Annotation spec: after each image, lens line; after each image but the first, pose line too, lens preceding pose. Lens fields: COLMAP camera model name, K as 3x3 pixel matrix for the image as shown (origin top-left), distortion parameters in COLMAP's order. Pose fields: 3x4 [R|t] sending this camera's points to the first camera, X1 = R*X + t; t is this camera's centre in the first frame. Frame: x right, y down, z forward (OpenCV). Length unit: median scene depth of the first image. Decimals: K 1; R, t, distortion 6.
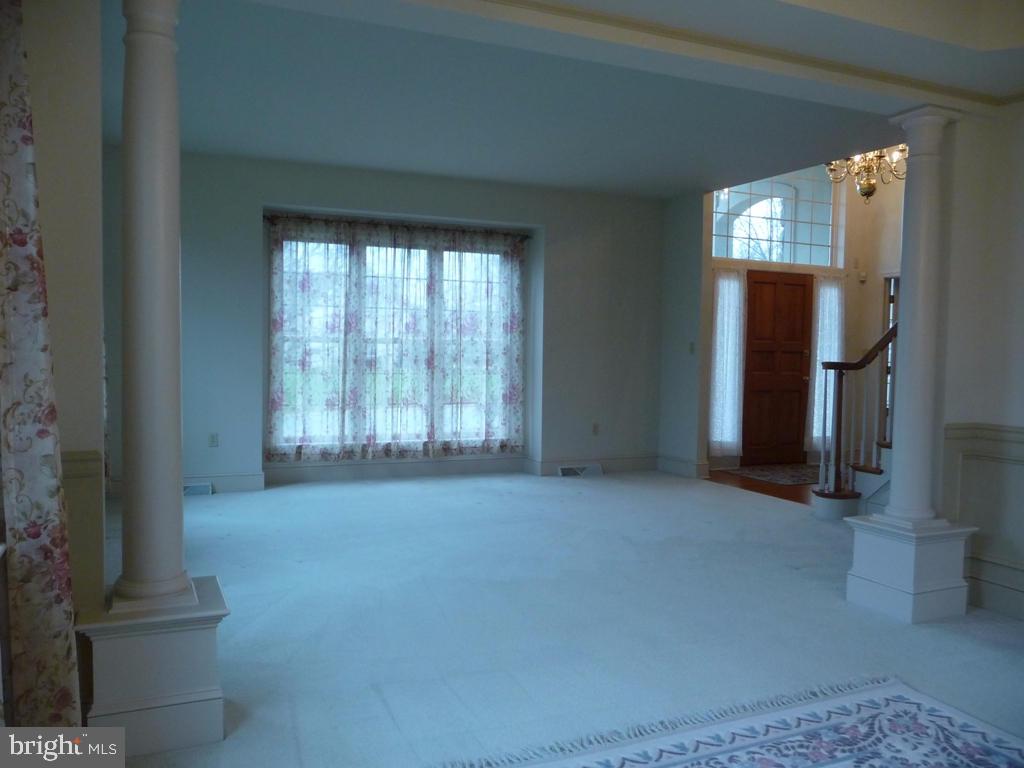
lens RADIAL K [[840.6, 0, 517.0], [0, 840.6, 377.4], [0, 0, 1]] dist [-0.040984, 0.031841]
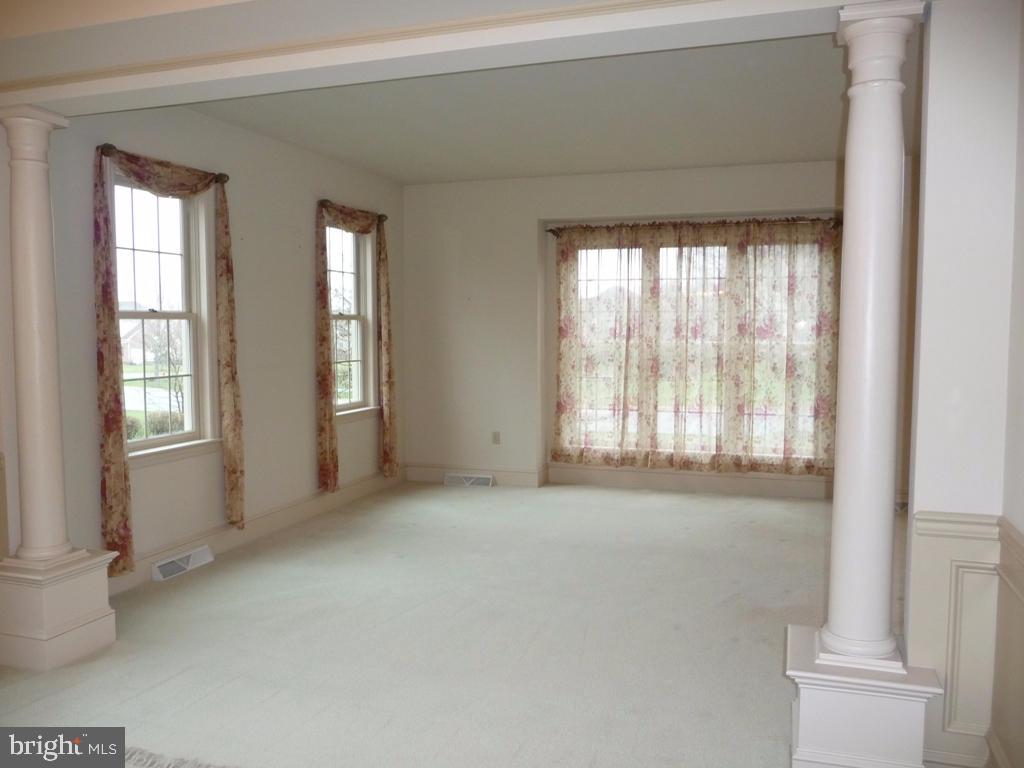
lens RADIAL K [[840.6, 0, 510.3], [0, 840.6, 388.9], [0, 0, 1]] dist [-0.040984, 0.031841]
pose [[0.744430, 0.022278, -0.667329, 0.352564], [-0.020606, 0.999734, 0.010388, -0.000686], [0.667383, 0.006018, 0.744690, 0.166046]]
